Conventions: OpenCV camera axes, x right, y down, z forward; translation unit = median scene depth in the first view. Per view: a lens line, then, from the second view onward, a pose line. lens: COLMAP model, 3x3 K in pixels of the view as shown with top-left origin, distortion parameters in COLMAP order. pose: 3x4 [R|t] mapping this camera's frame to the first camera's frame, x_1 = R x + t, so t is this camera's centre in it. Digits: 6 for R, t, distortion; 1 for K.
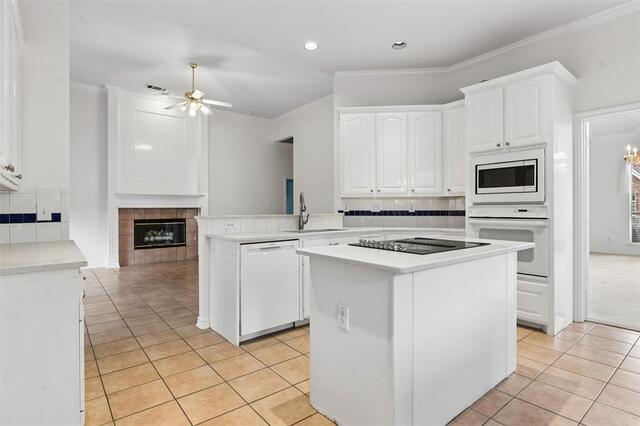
lens RADIAL K [[331.7, 0, 320.0], [0, 331.7, 213.0], [0, 0, 1]] dist [-0.002543, -0.000566]
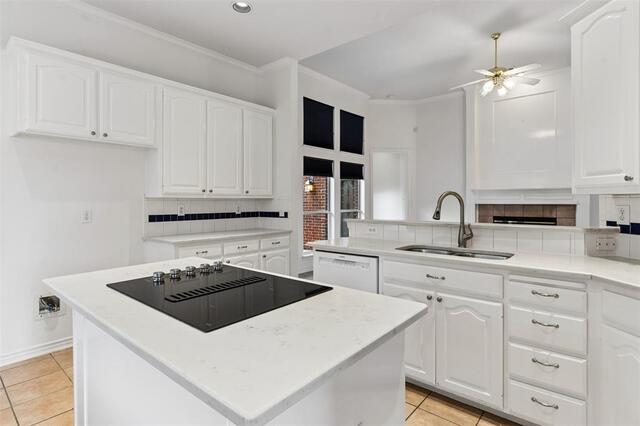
lens RADIAL K [[338.8, 0, 321.1], [0, 338.8, 202.0], [0, 0, 1]] dist [-0.003370, -0.000643]
pose [[0.184936, 0.007921, -0.982719, 0.297555], [-0.010081, 0.999930, 0.006162, -0.022076], [0.982699, 0.008767, 0.185003, 0.329756]]
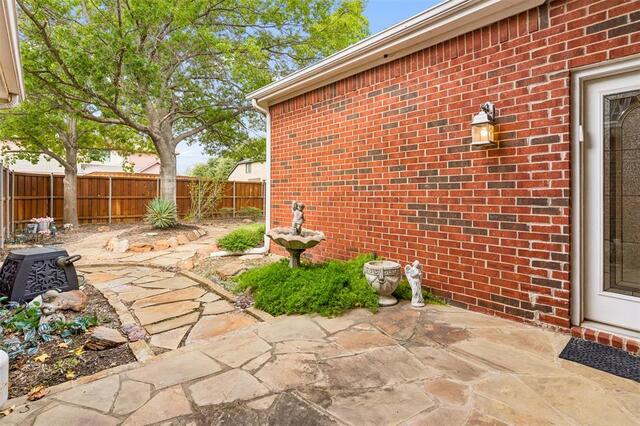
lens RADIAL K [[313.3, 0, 319.4], [0, 313.3, 197.1], [0, 0, 1]] dist [0.008585, 0.000040]
pose [[0.050950, 0.013432, -0.998611, -0.574737], [-0.013298, 0.999830, 0.012770, 0.011461], [0.998613, 0.012629, 0.051120, 0.291023]]
